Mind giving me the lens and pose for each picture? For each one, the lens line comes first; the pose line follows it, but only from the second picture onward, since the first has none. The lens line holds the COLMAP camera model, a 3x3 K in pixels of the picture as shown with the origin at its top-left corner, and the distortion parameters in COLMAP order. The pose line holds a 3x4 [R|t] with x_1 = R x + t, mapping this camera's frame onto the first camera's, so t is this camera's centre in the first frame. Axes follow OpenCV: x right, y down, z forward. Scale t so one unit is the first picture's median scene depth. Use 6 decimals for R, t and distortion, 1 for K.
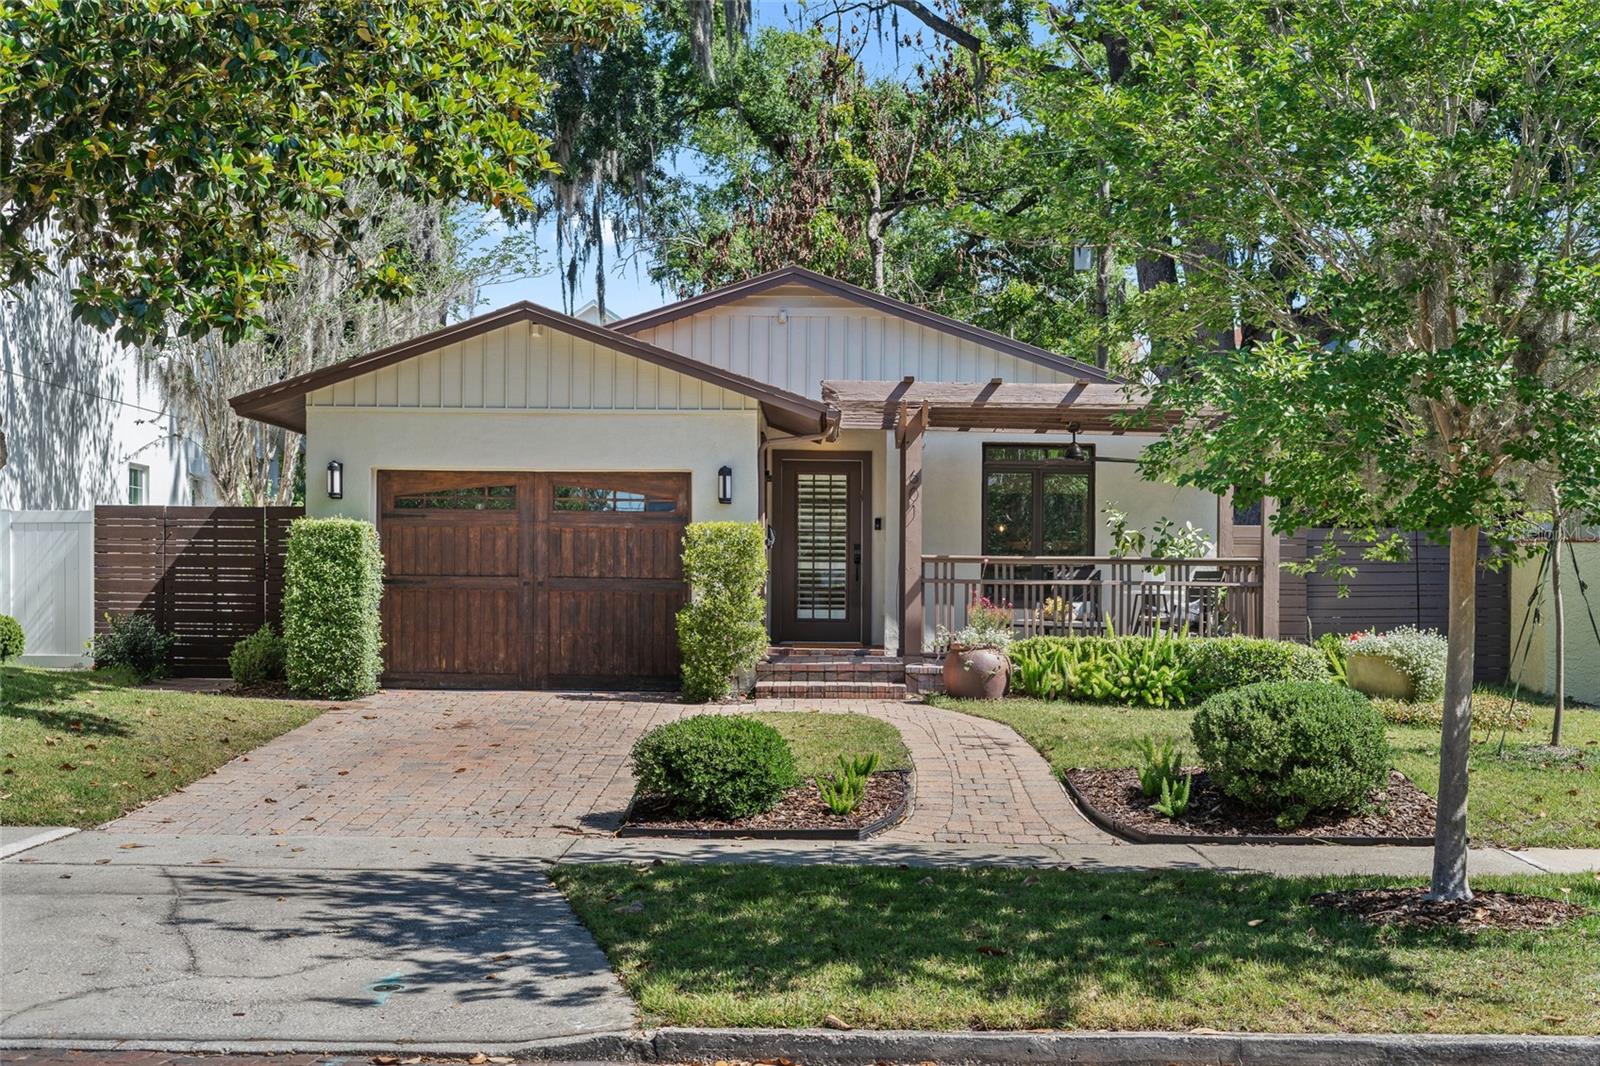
lens RADIAL K [[2294.7, 0, 800.0], [0, 2294.7, 533.0], [0, 0, 1]] dist [-0.001433, 0.008384]
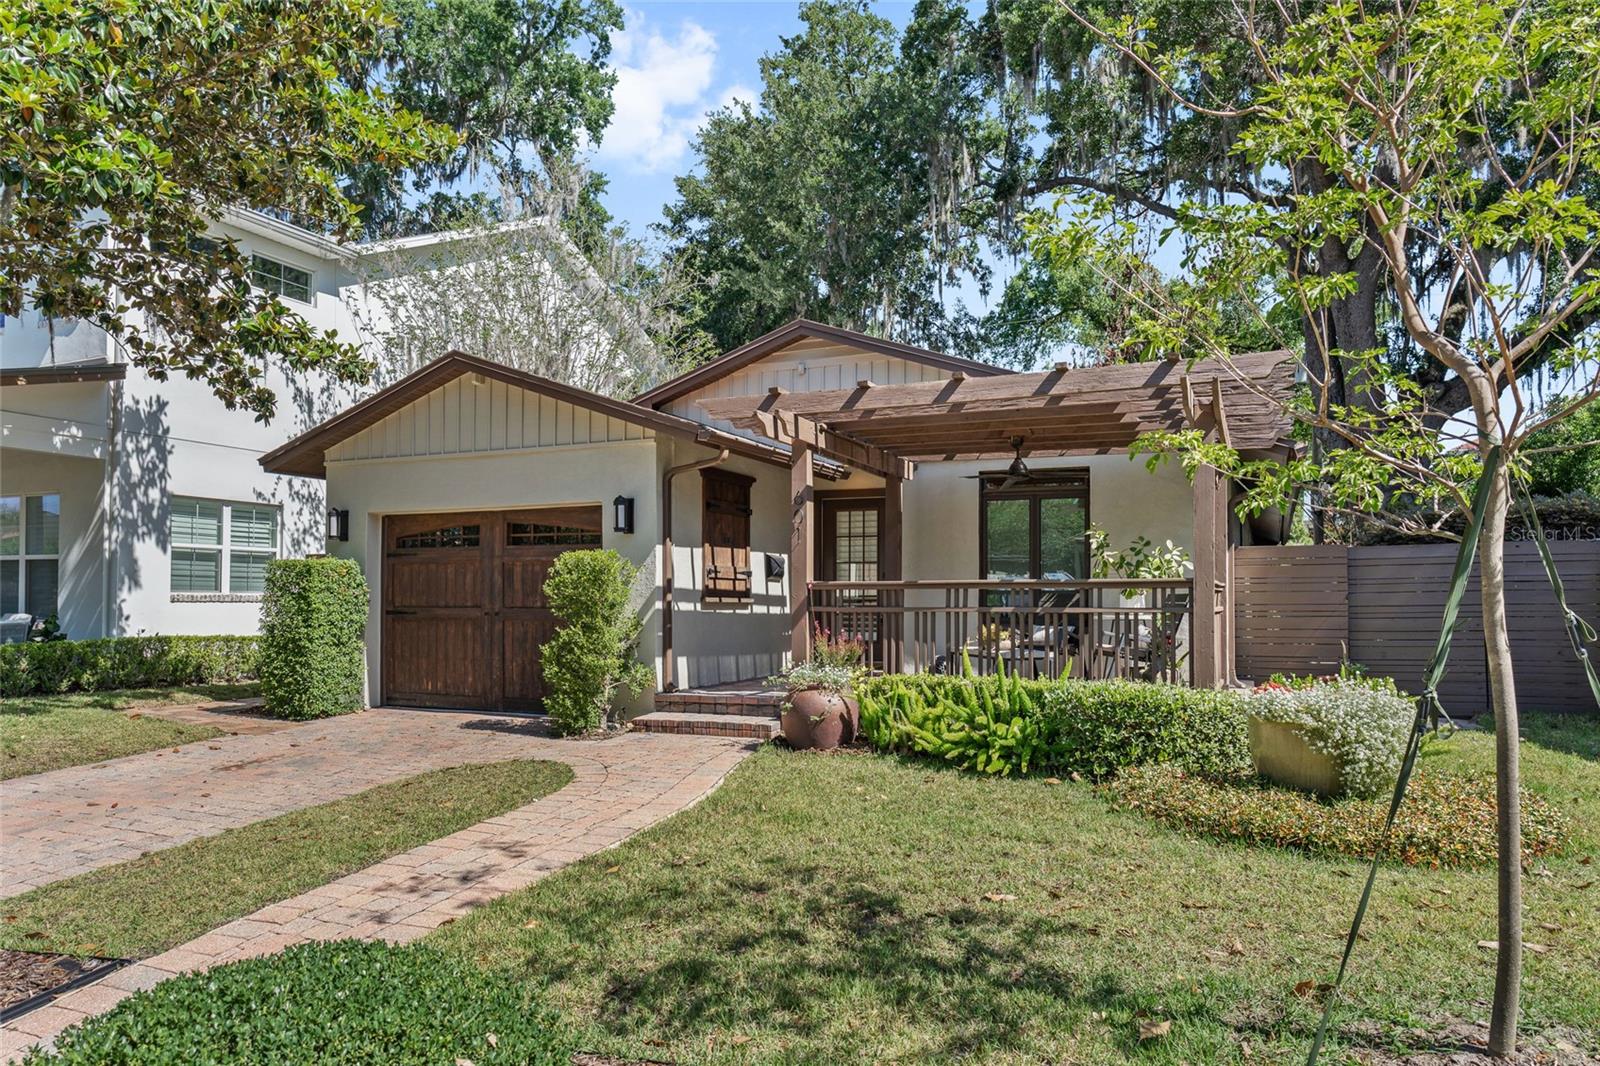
lens RADIAL K [[1081.5, 0, 796.5], [0, 1081.5, 556.4], [0, 0, 1]] dist [-0.003436, -0.002874]
pose [[0.916570, -0.026667, -0.398983, 0.222438], [0.018047, 0.999516, -0.025348, 0.010572], [0.399466, 0.016033, 0.916608, 0.591725]]
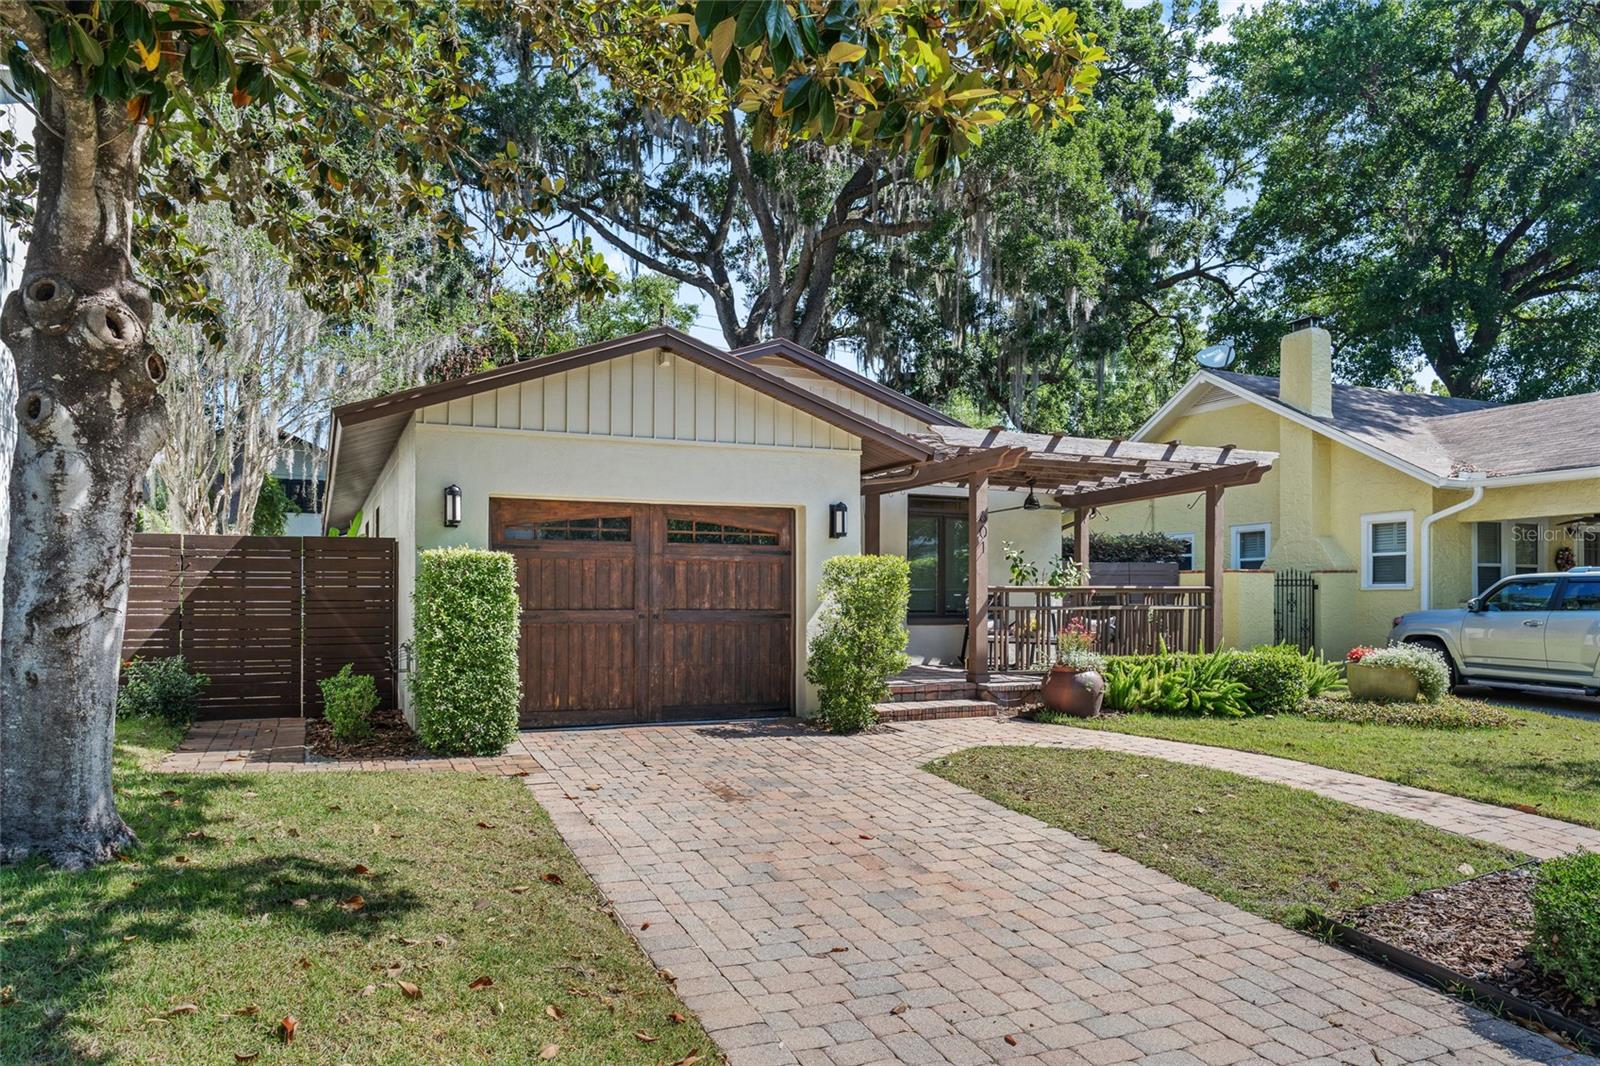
lens RADIAL K [[1081.5, 0, 796.5], [0, 1081.5, 556.4], [0, 0, 1]] dist [-0.003436, -0.002874]
pose [[0.905379, 0.005975, 0.424563, -0.258968], [-0.003345, 0.999970, -0.006940, -0.000865], [-0.424592, 0.004863, 0.905372, 0.552274]]
